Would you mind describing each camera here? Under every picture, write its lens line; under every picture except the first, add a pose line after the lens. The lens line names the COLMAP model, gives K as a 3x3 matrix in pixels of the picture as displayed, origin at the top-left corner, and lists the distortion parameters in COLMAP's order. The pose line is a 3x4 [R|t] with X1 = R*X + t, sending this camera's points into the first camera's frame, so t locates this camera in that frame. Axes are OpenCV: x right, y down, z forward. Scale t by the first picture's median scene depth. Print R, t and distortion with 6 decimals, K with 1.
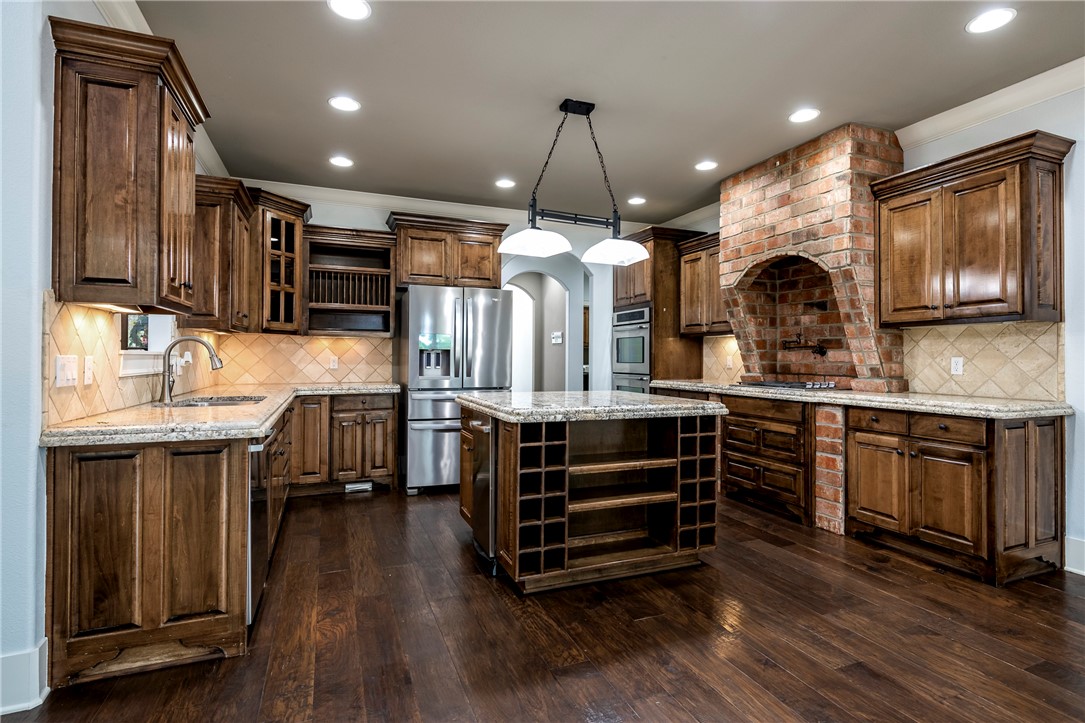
lens RADIAL K [[531.6, 0, 542.5], [0, 531.6, 361.5], [0, 0, 1]] dist [0.019692, 0.000116]
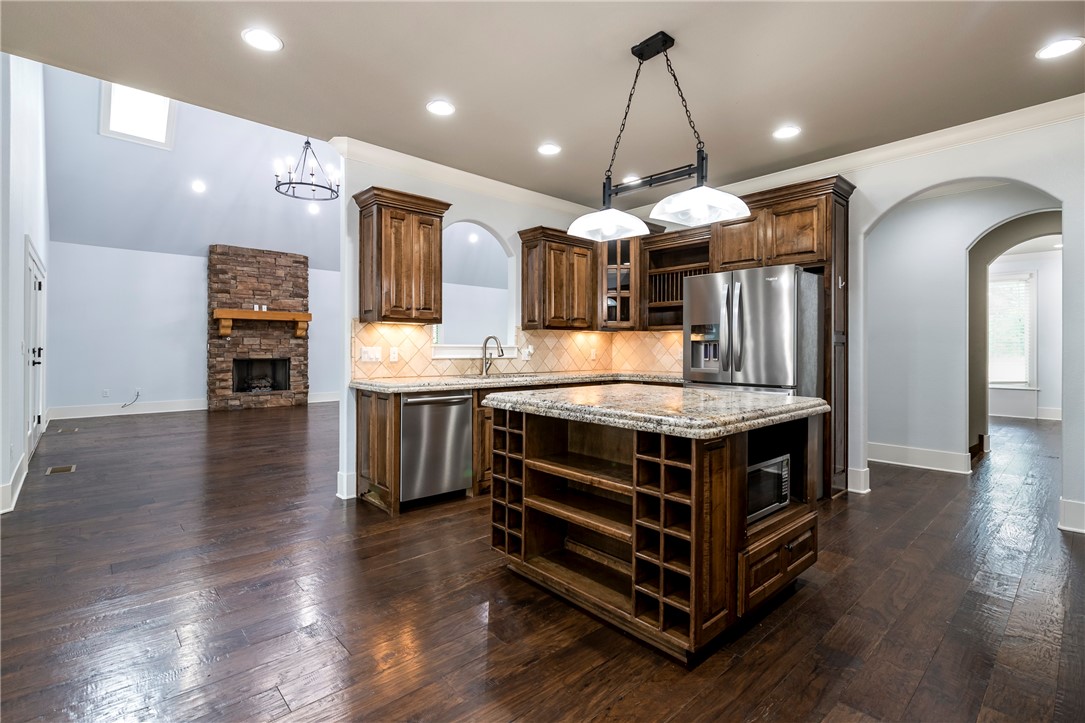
lens RADIAL K [[498.9, 0, 546.7], [0, 498.9, 353.8], [0, 0, 1]] dist [0.018860, 0.000183]
pose [[0.349495, 0.006599, -0.936915, 0.789367], [-0.010902, 0.999936, 0.002976, 0.002529], [0.936875, 0.009174, 0.349545, 0.609250]]
